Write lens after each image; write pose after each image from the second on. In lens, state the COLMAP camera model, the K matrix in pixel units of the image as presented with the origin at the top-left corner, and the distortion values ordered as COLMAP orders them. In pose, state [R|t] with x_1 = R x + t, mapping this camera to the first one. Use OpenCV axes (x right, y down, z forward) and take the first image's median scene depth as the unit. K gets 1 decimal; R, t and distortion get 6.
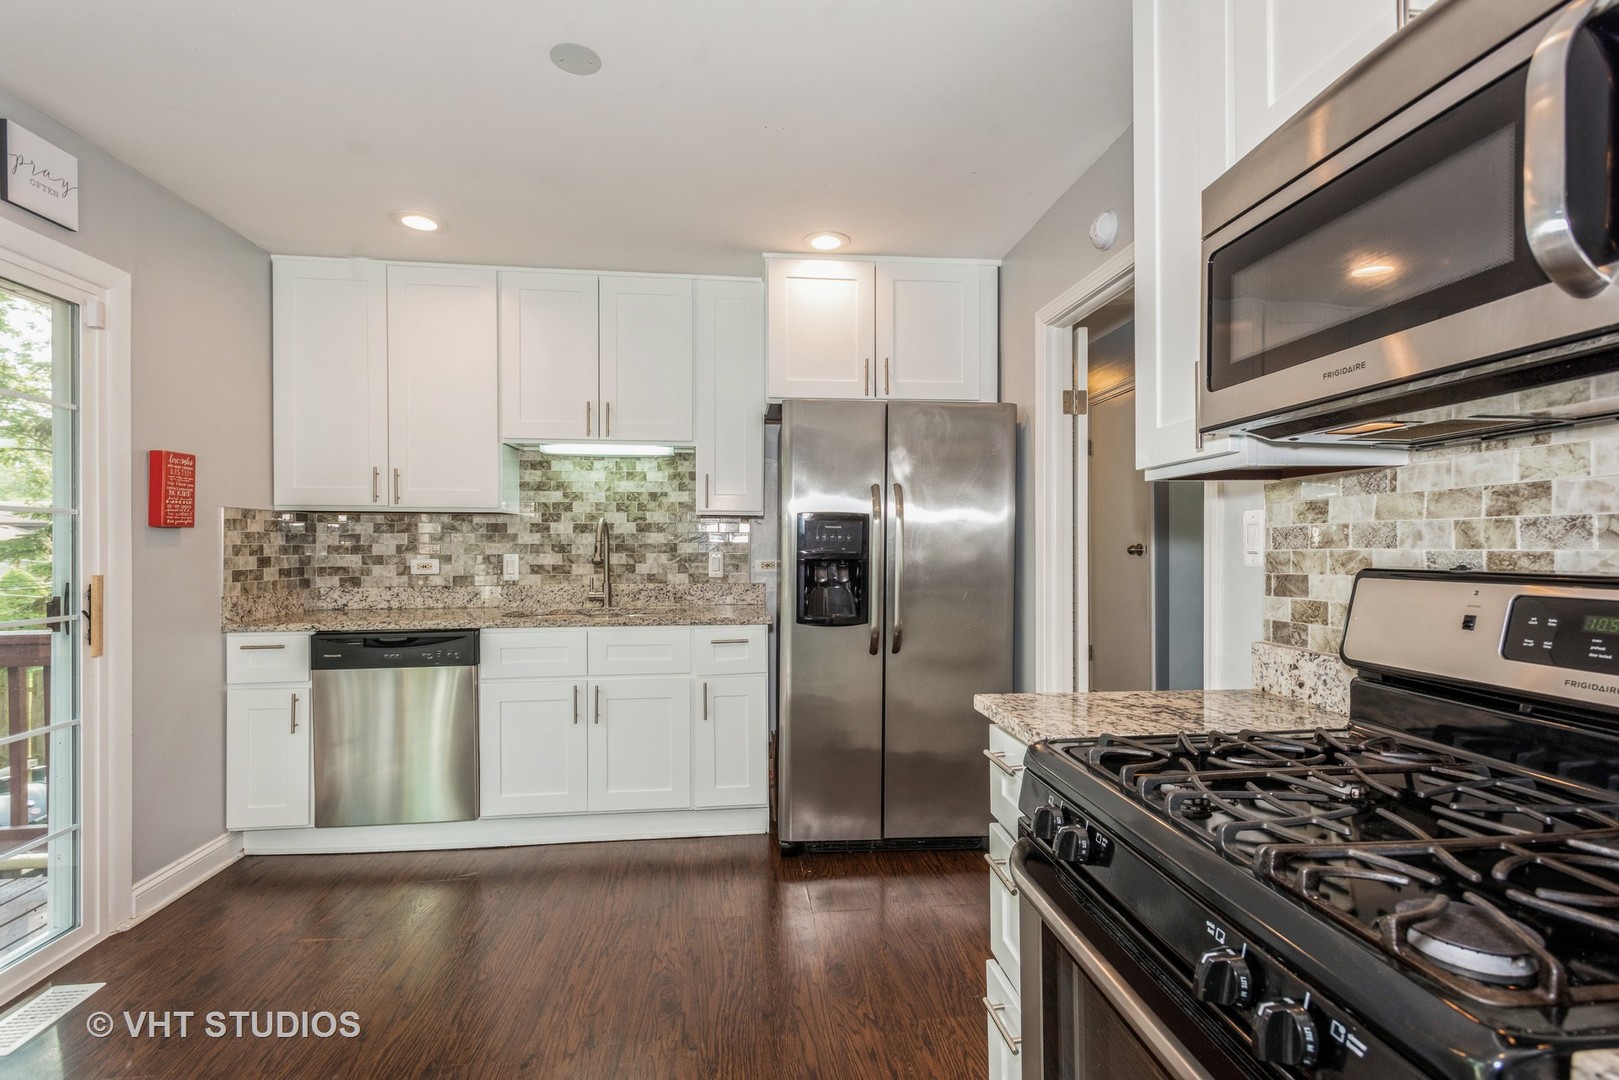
lens RADIAL K [[760.5, 0, 835.5], [0, 760.5, 542.7], [0, 0, 1]] dist [0.030370, -0.000039]
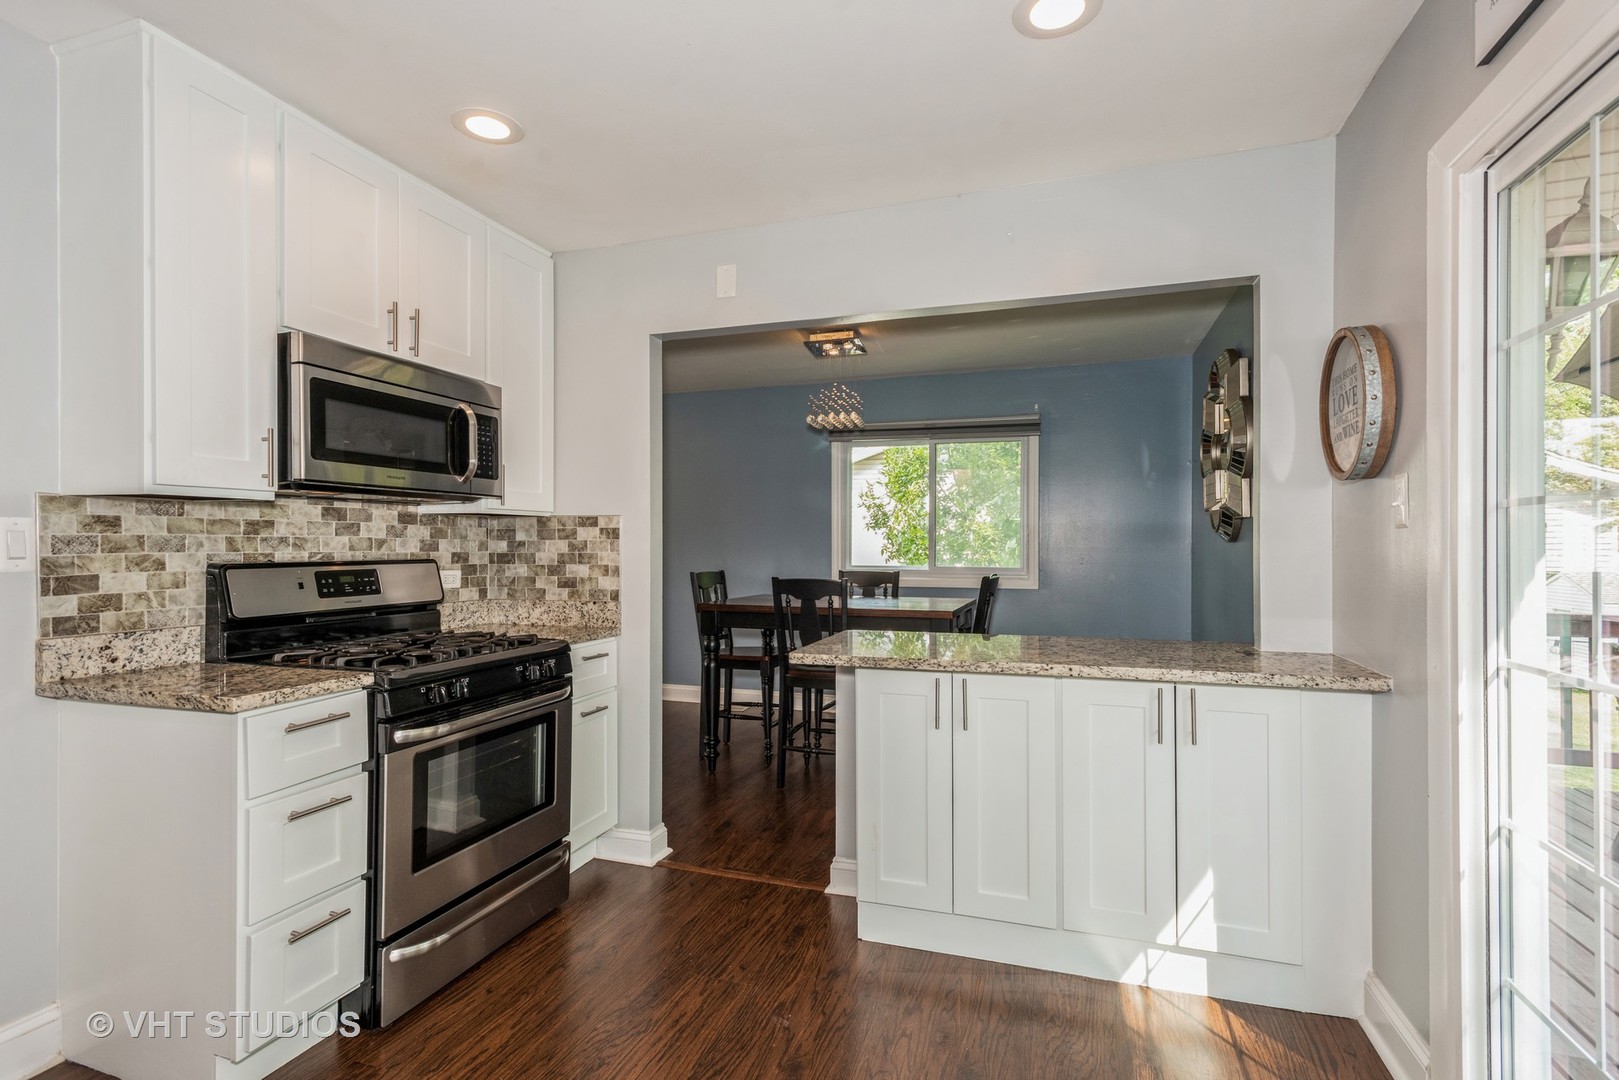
lens RADIAL K [[756.9, 0, 814.2], [0, 756.9, 538.3], [0, 0, 1]] dist [0.016081, -0.000457]
pose [[-0.900548, 0.006017, 0.434715, -1.035219], [-0.000355, 0.999894, -0.014576, 0.001105], [-0.434756, -0.013281, -0.900450, 1.709576]]
